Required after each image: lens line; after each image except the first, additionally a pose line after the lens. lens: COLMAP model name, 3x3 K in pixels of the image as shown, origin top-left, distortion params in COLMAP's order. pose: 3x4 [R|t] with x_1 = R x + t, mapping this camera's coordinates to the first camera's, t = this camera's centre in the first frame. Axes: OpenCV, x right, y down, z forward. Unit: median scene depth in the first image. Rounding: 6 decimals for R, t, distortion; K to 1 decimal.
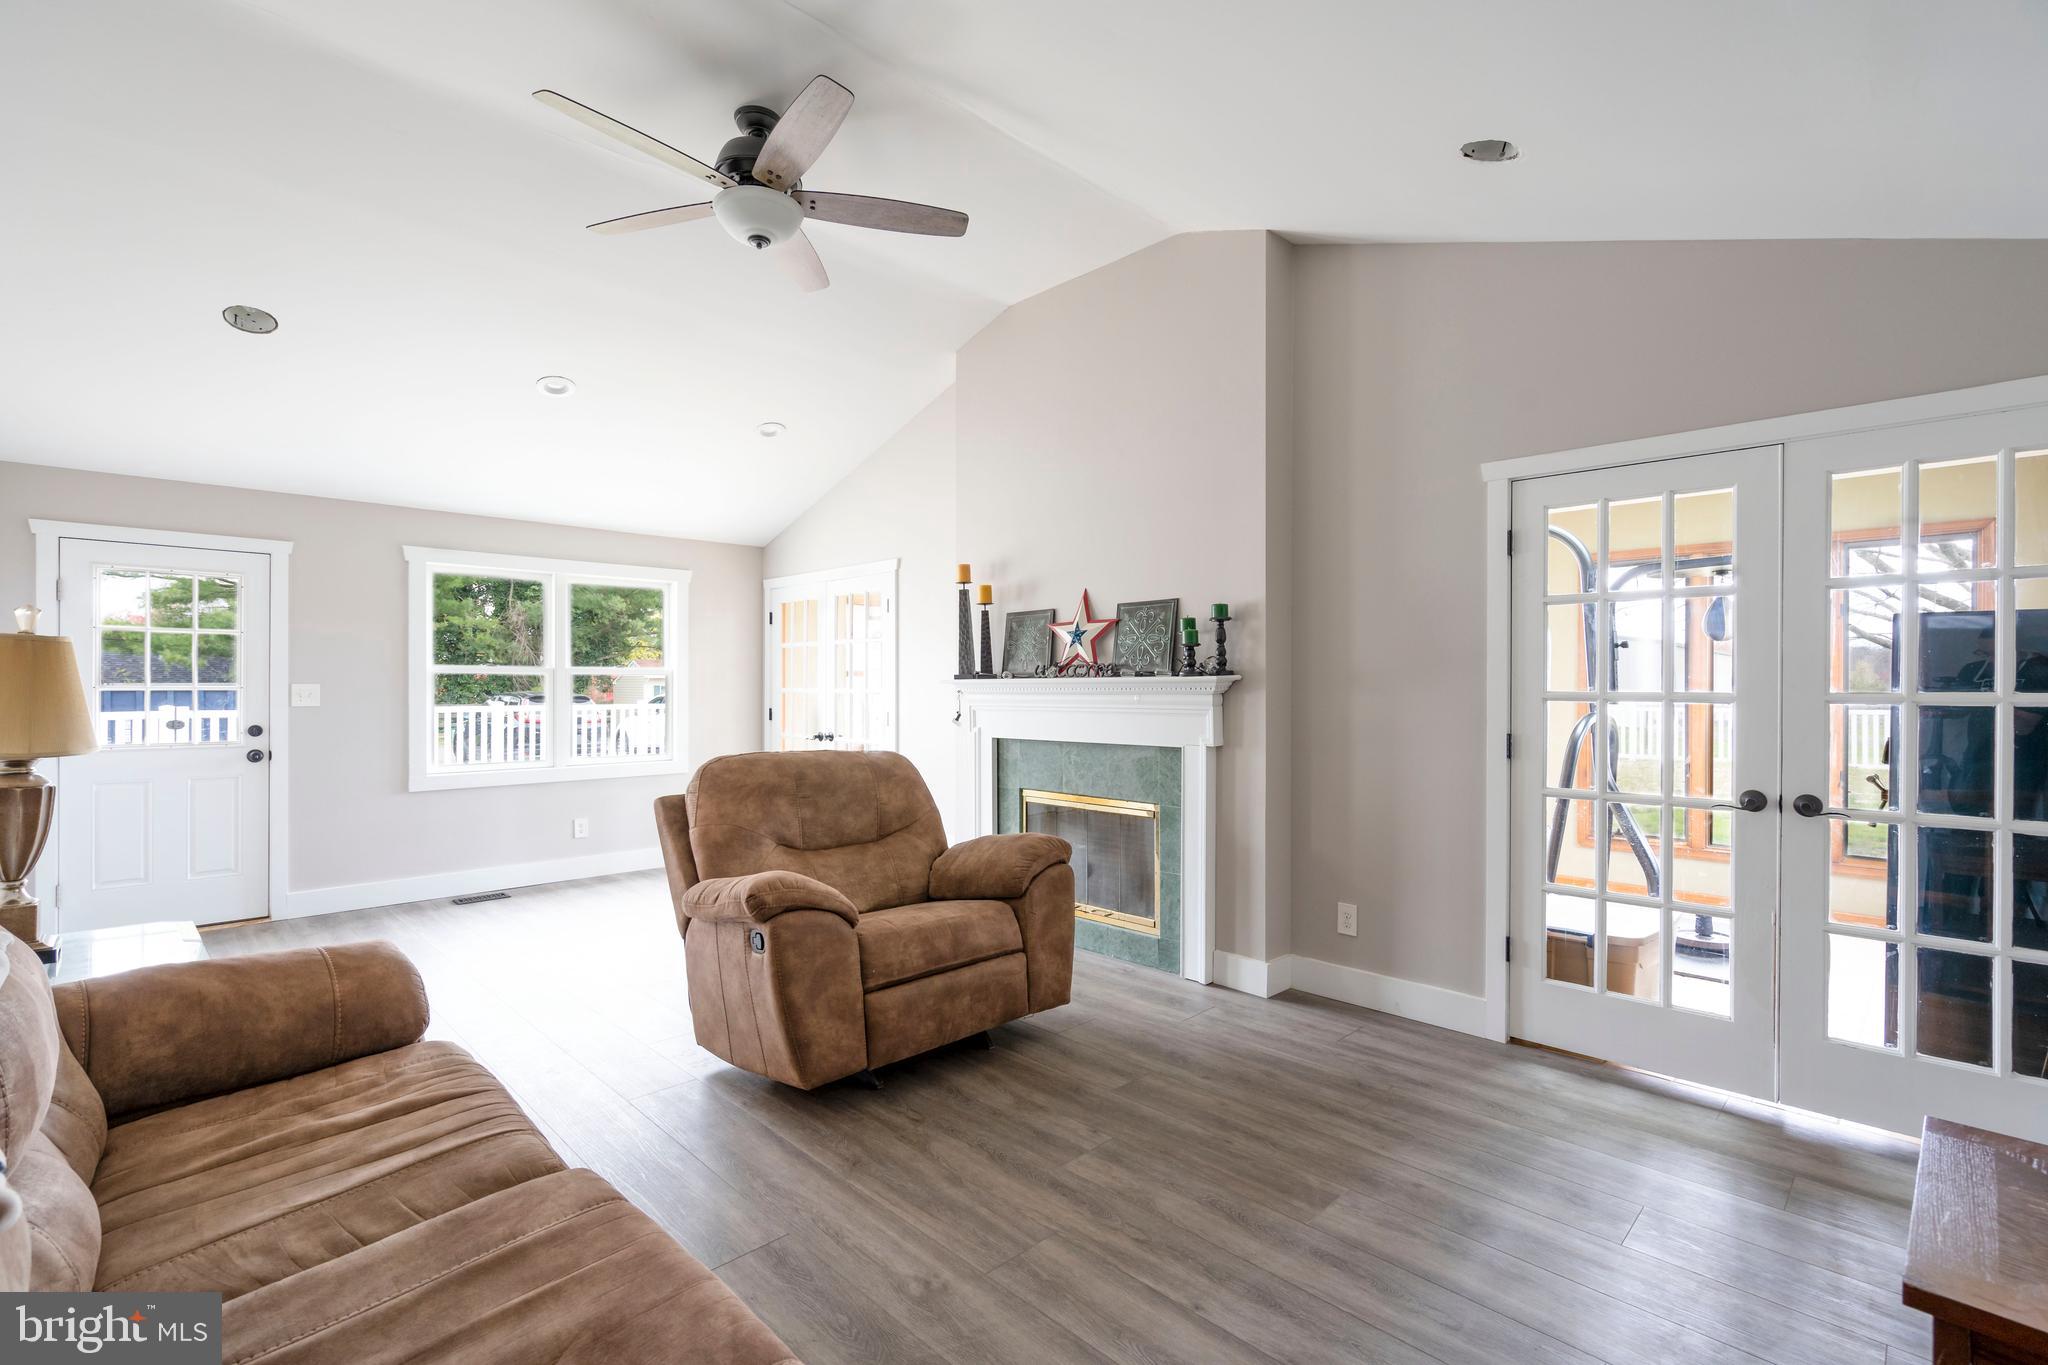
lens RADIAL K [[962.6, 0, 1011.0], [0, 962.6, 686.7], [0, 0, 1]] dist [-0.002090, 0.006068]
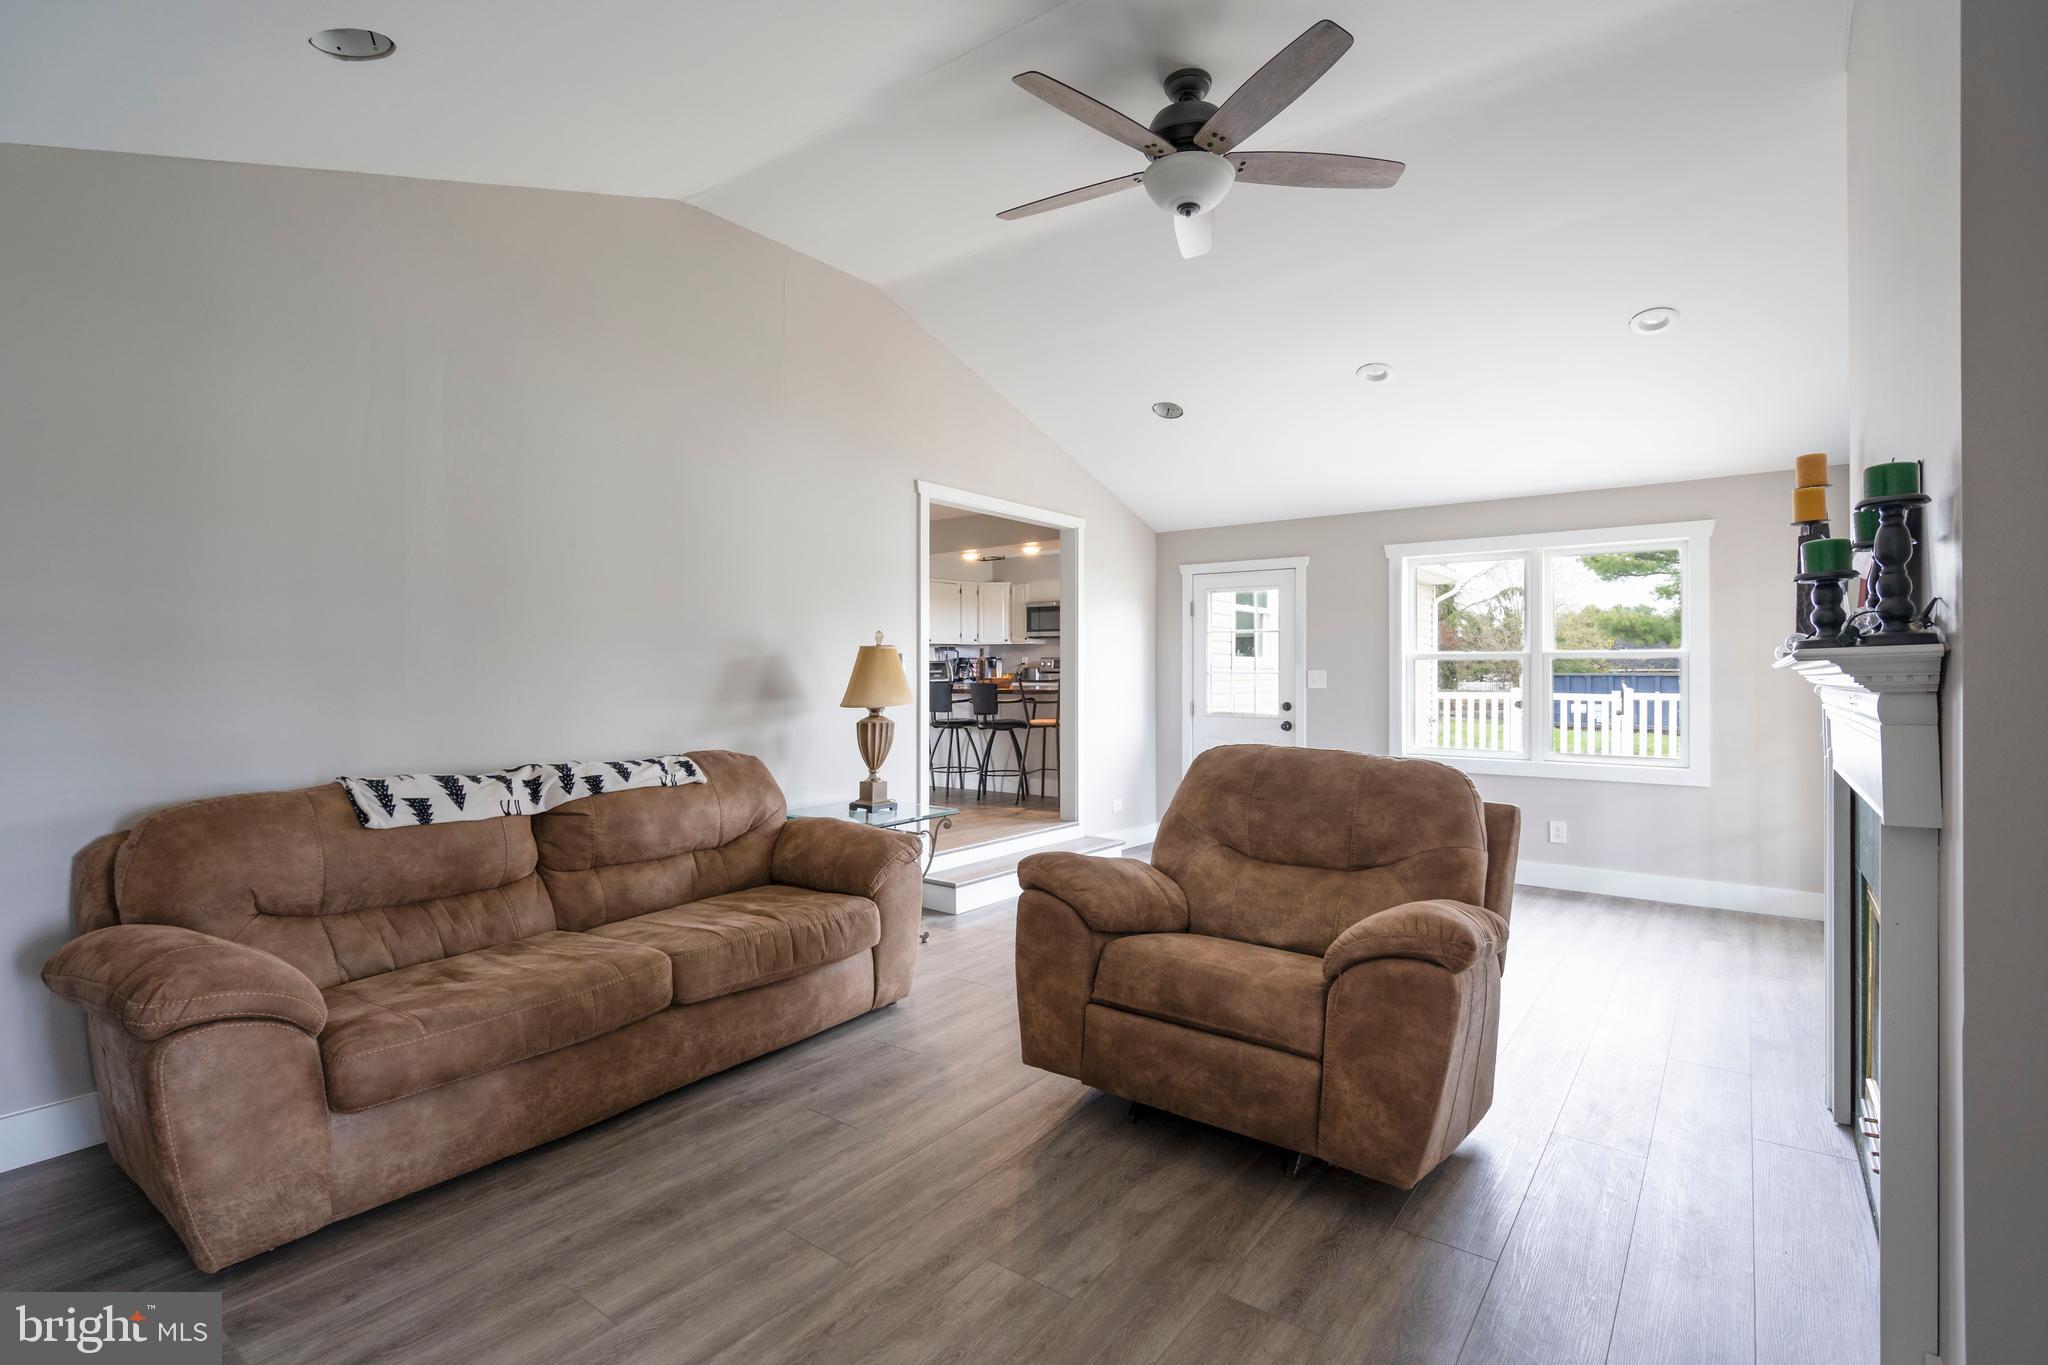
lens RADIAL K [[962.6, 0, 1011.2], [0, 962.6, 669.8], [0, 0, 1]] dist [-0.002090, 0.006068]
pose [[0.129071, -0.001663, -0.991634, 0.661896], [-0.002178, 0.999996, -0.001961, -0.000450], [0.991633, 0.002413, 0.129067, 0.697554]]
